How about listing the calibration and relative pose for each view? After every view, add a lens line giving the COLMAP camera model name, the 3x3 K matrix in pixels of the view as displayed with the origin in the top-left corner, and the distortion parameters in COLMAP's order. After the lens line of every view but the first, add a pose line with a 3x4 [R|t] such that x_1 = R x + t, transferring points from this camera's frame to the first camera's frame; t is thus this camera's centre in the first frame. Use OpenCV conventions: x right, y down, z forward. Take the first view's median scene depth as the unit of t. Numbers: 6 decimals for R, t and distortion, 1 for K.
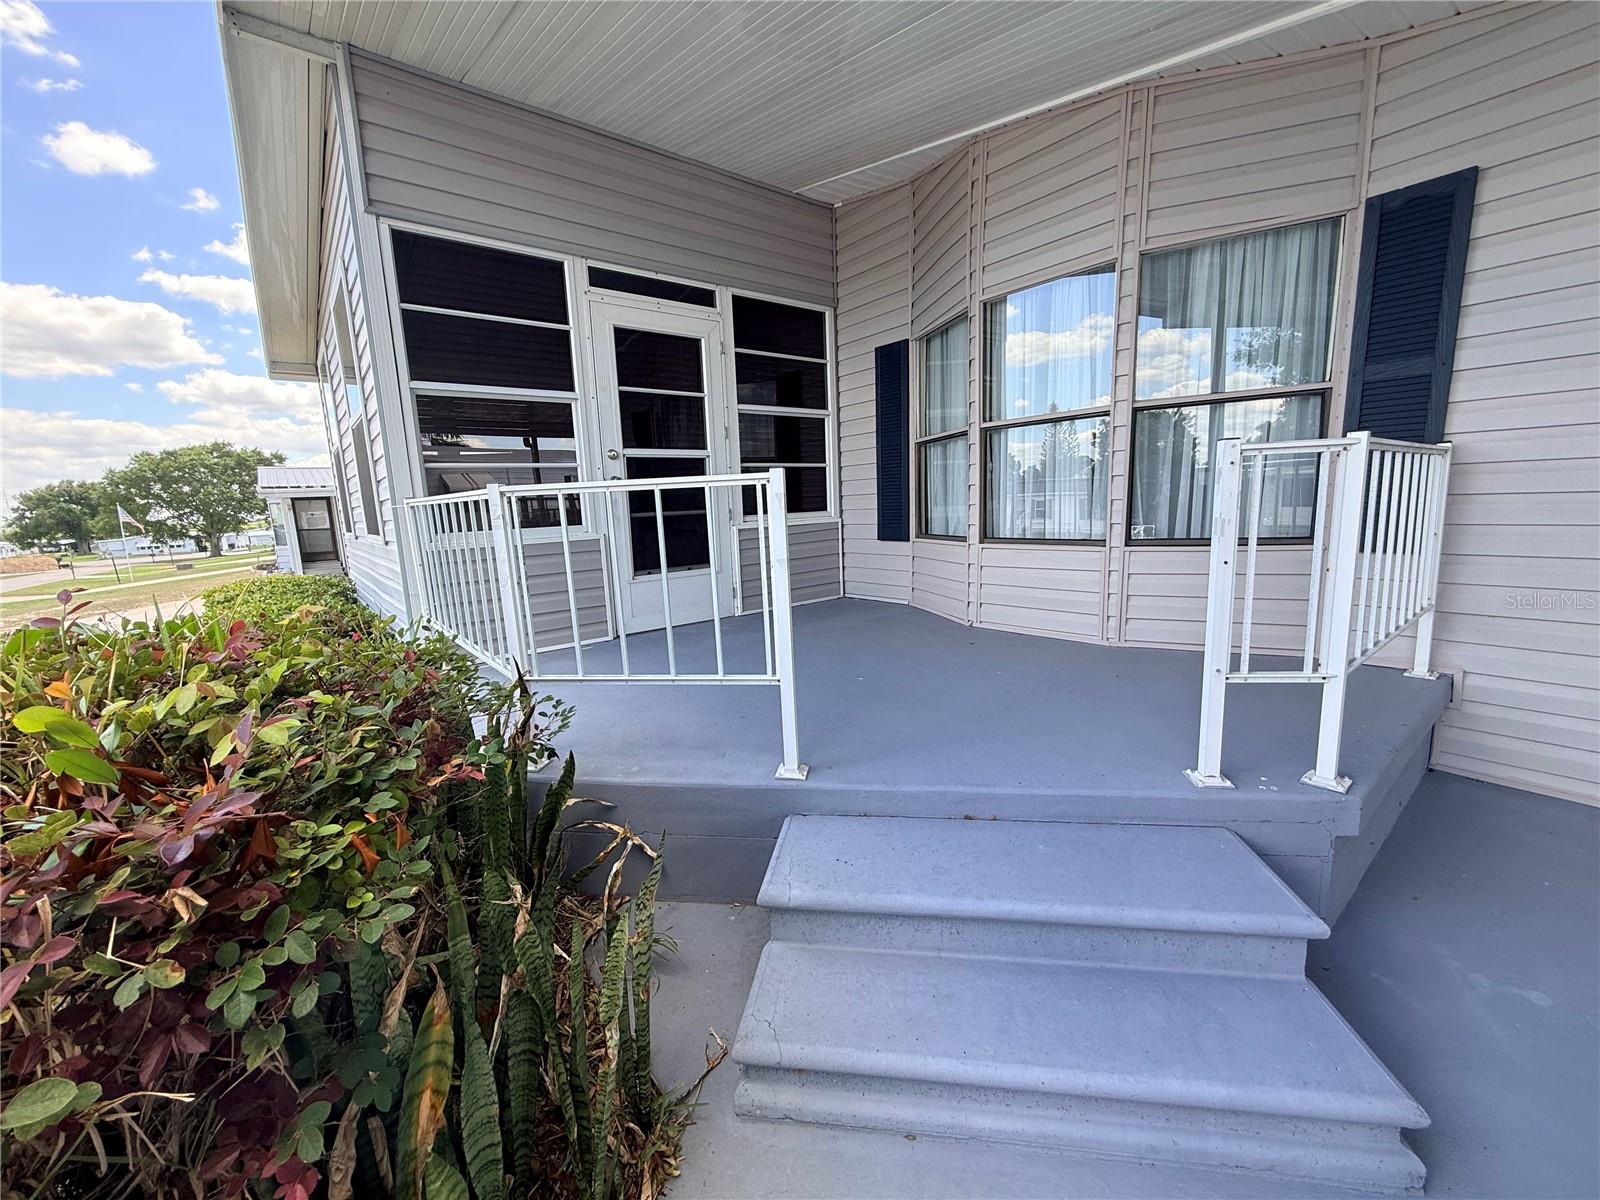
lens RADIAL K [[641.5, 0, 800.5], [0, 641.5, 604.9], [0, 0, 1]] dist [-0.000703, 0.001084]
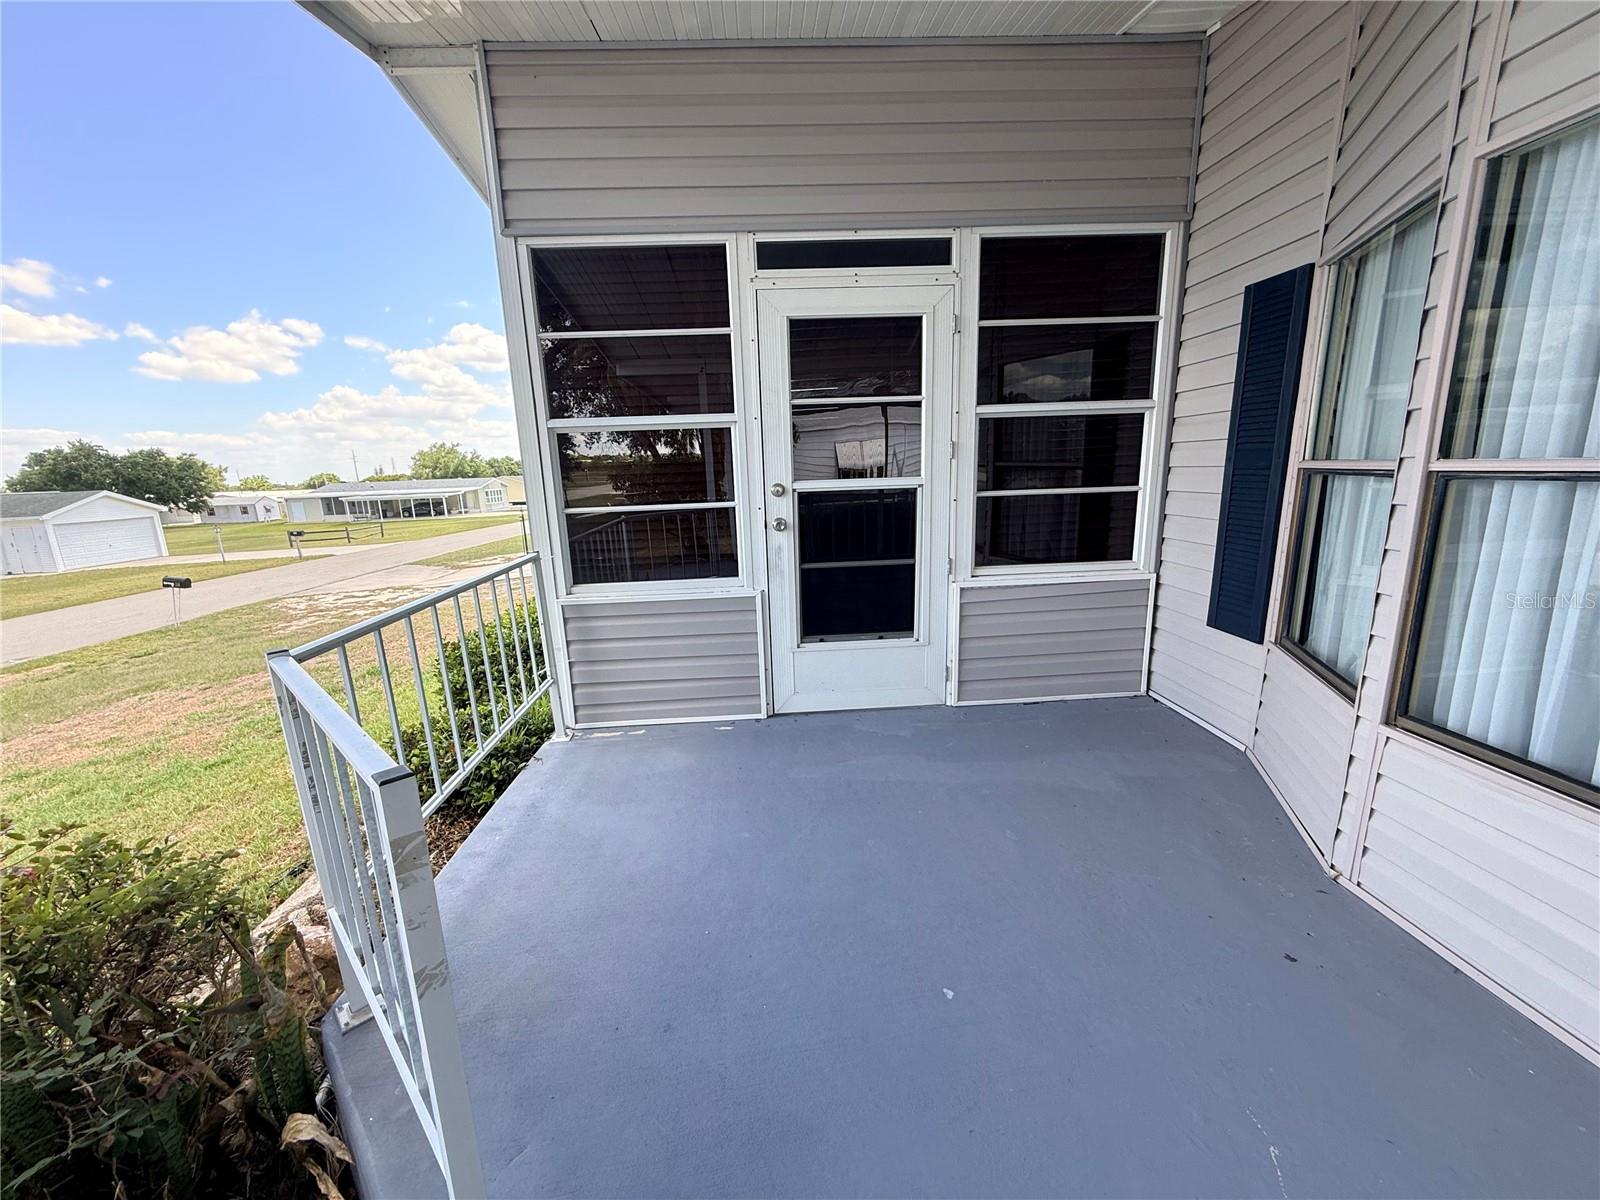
lens RADIAL K [[641.5, 0, 797.2], [0, 641.5, 603.7], [0, 0, 1]] dist [-0.000703, 0.001084]
pose [[0.806843, 0.139235, -0.574124, 0.169514], [-0.094374, 0.989727, 0.107399, -0.165912], [0.583180, -0.032471, 0.811694, 0.344134]]
